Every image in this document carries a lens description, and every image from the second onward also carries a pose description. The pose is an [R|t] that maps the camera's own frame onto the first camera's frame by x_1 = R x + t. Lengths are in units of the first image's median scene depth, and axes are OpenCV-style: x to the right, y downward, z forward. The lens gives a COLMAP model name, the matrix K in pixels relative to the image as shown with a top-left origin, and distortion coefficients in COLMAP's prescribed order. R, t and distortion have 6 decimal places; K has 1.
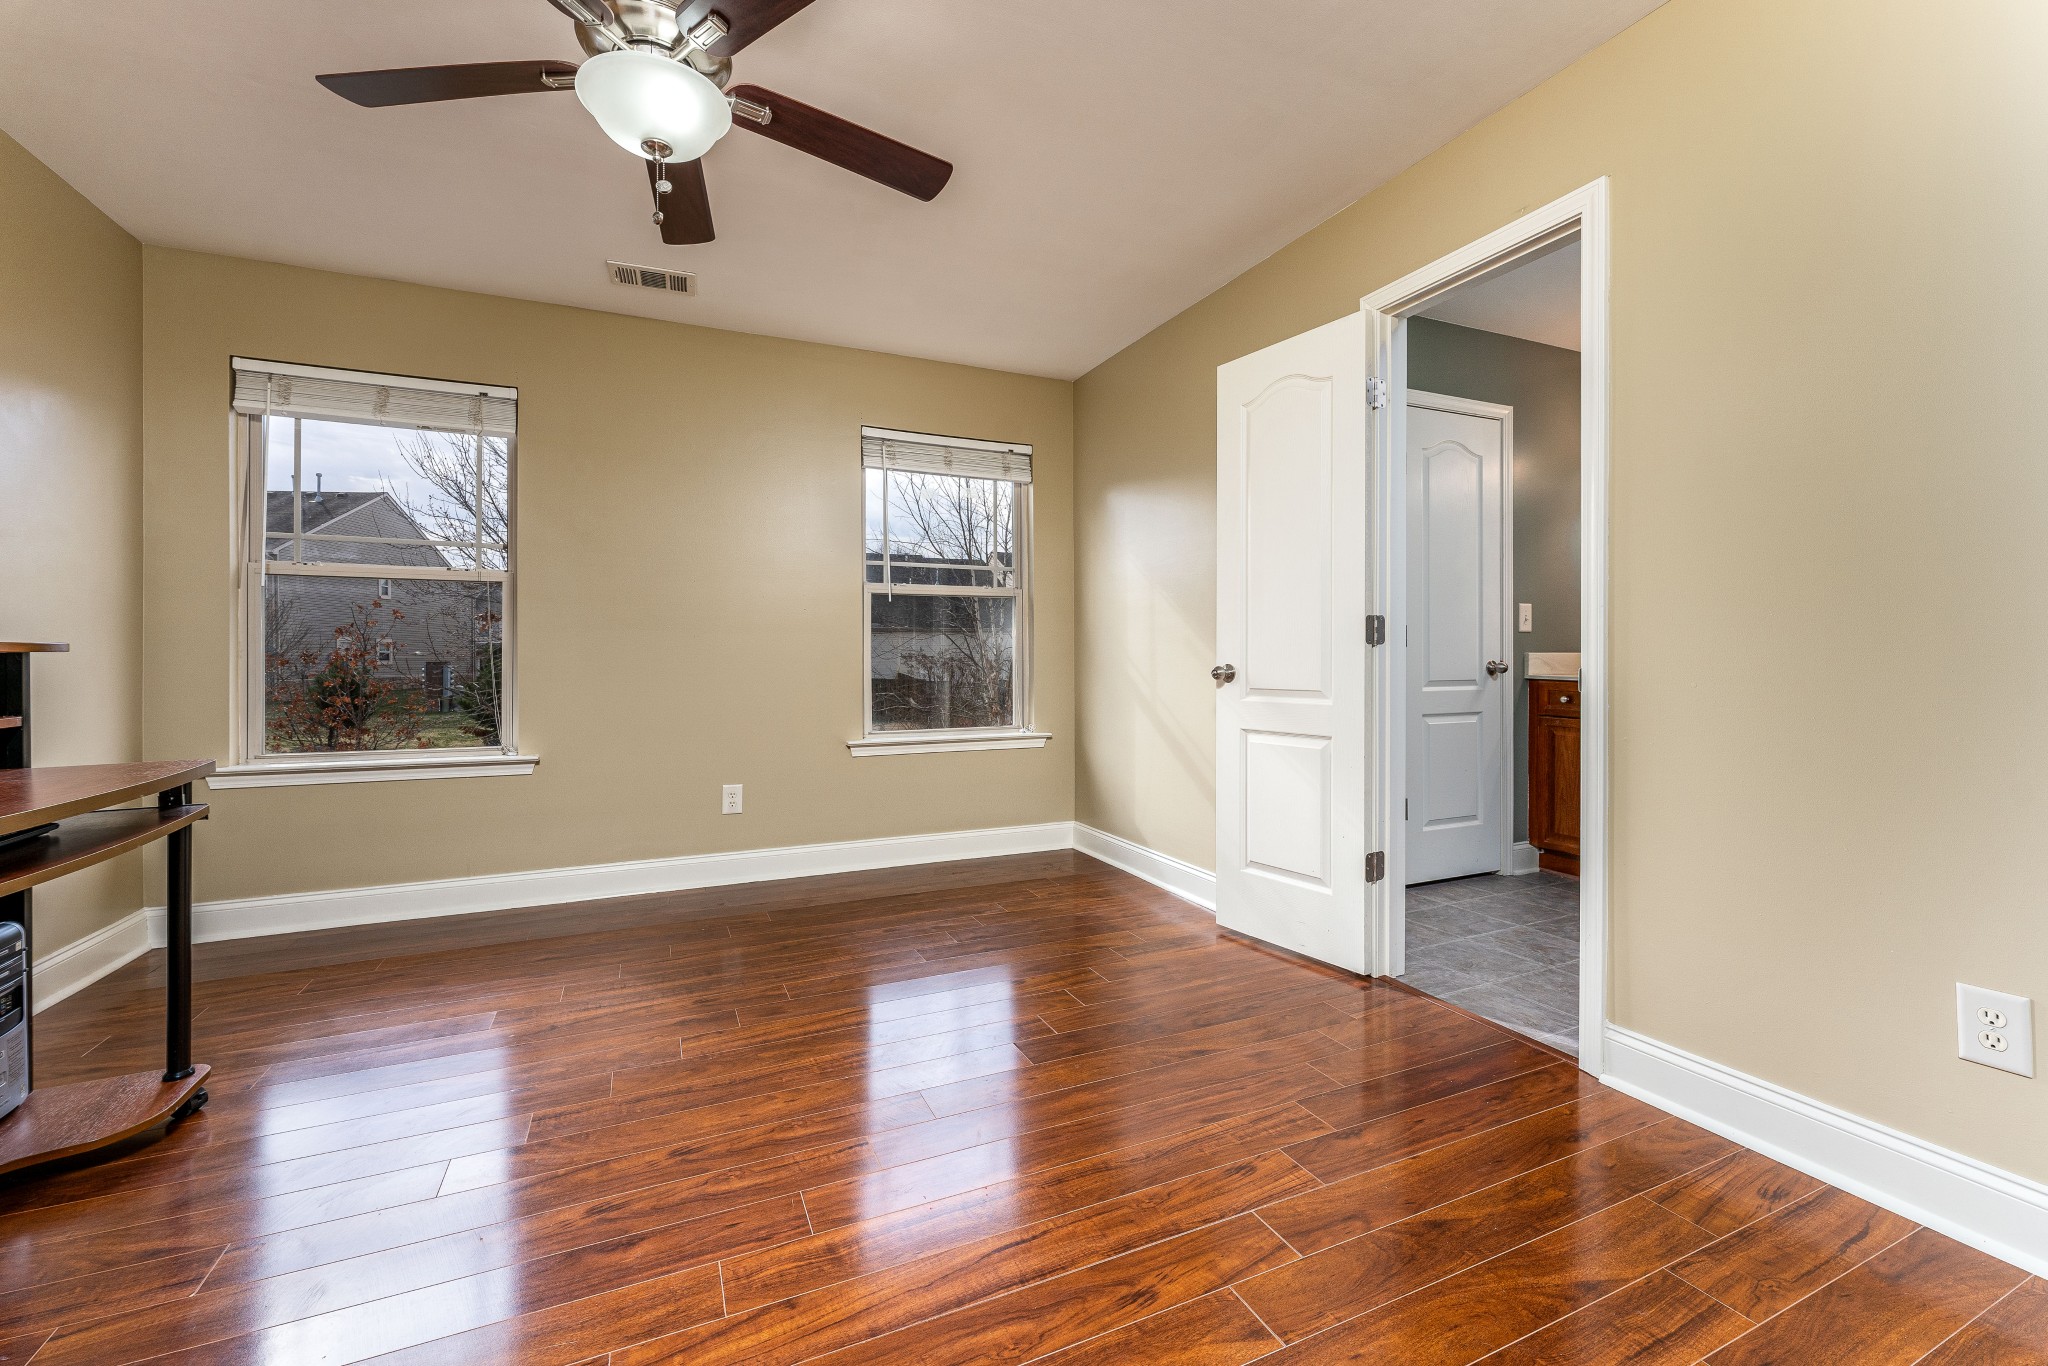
lens RADIAL K [[839.6, 0, 1028.4], [0, 839.6, 676.3], [0, 0, 1]] dist [0.003394, -0.001028]
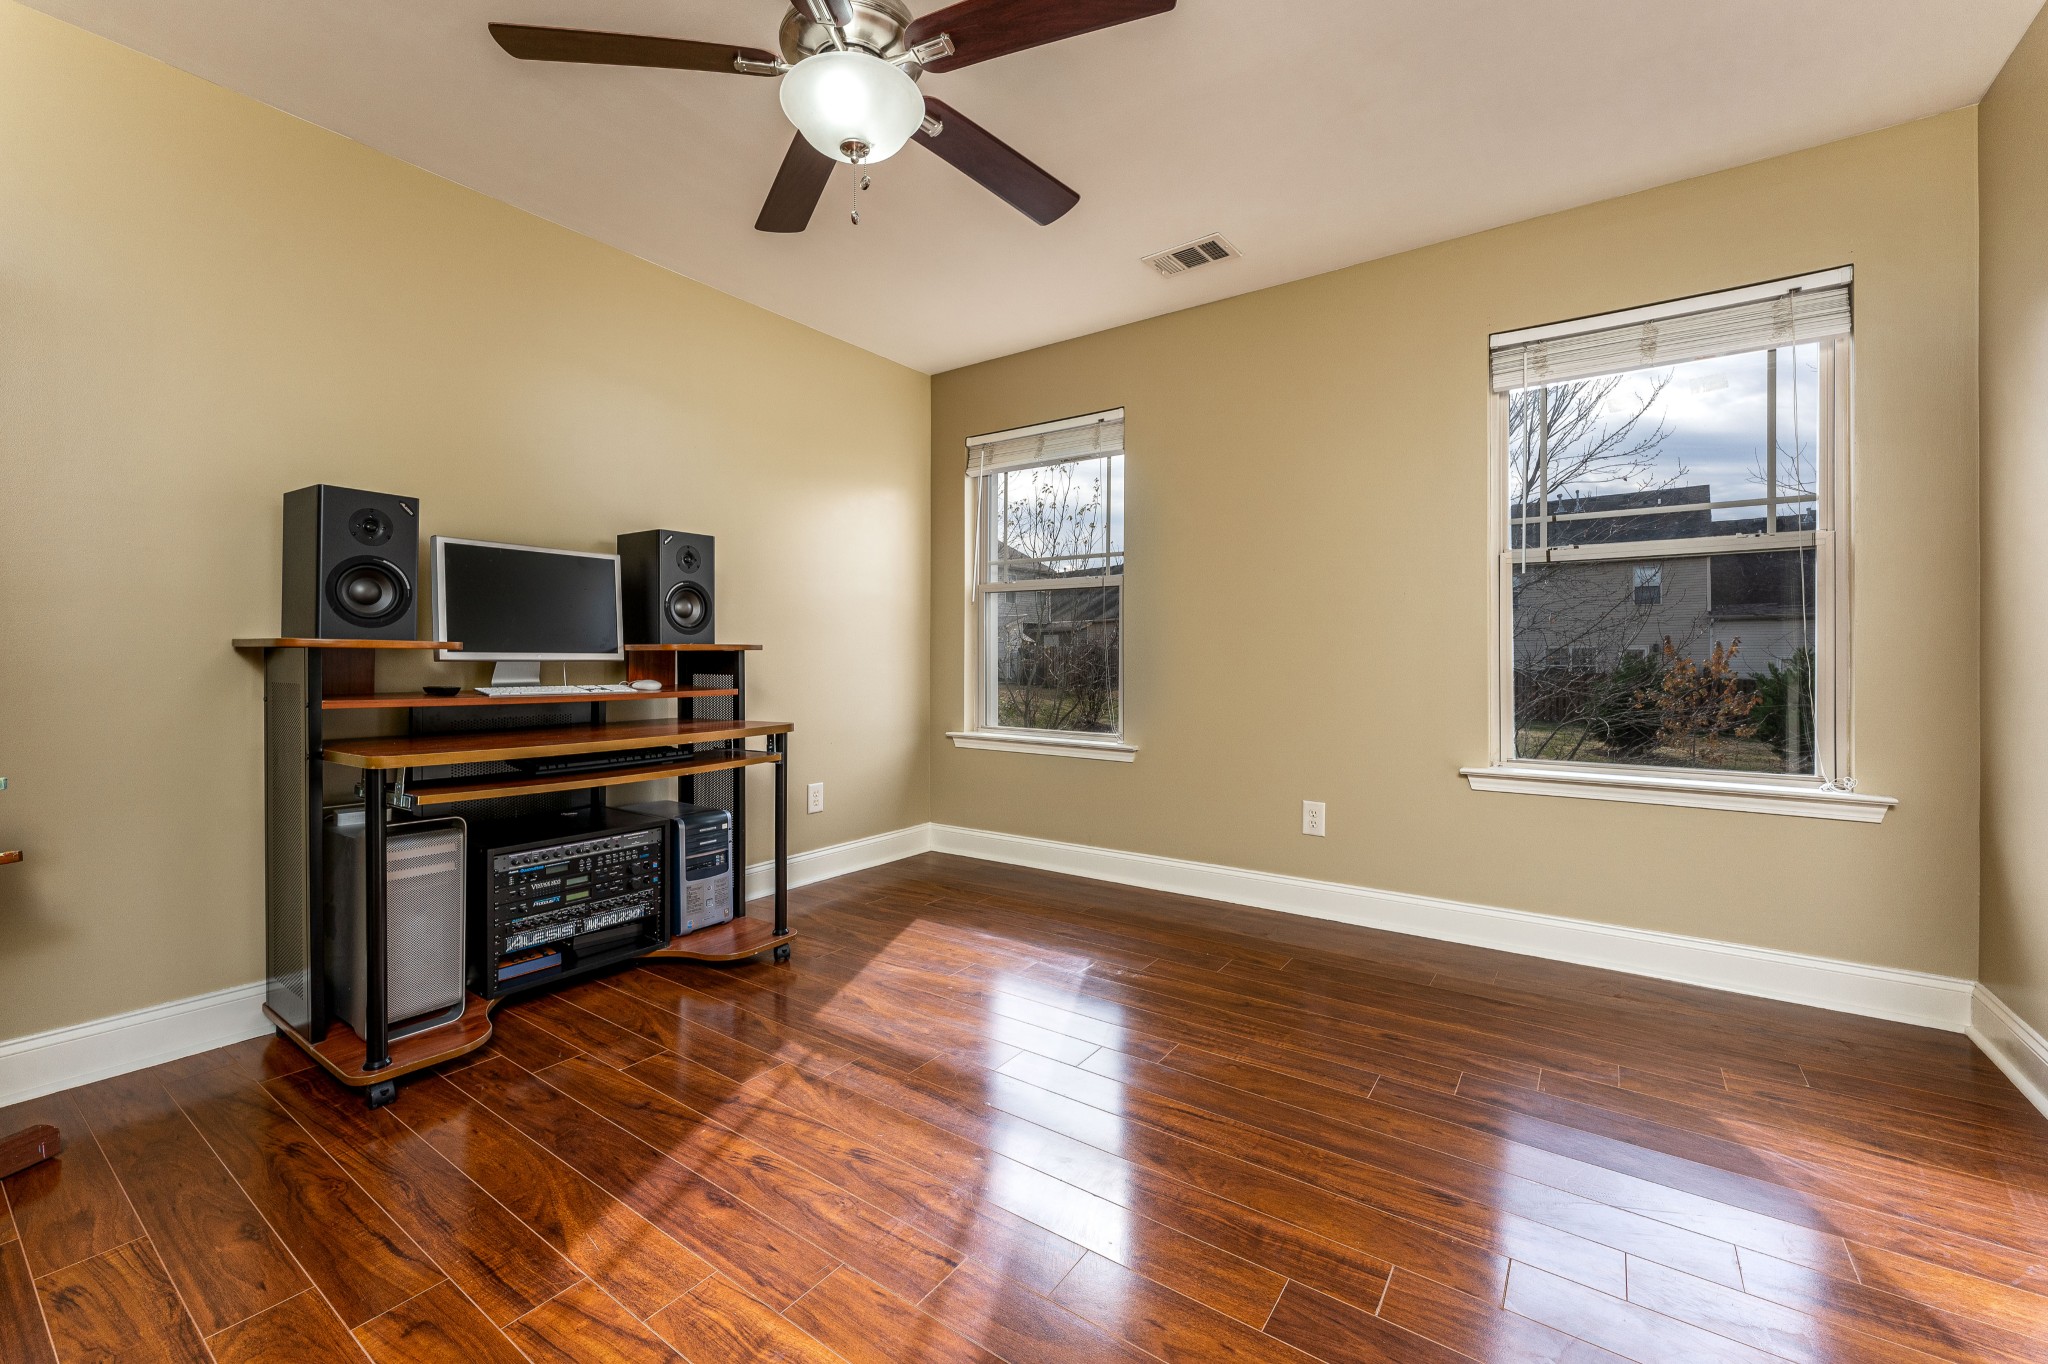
lens RADIAL K [[839.6, 0, 1020.6], [0, 839.6, 668.1], [0, 0, 1]] dist [0.003394, -0.001028]
pose [[0.498062, 0.014101, -0.867027, 0.276516], [-0.021022, 0.999770, 0.004184, -0.006135], [0.866886, 0.016142, 0.498244, 0.347511]]
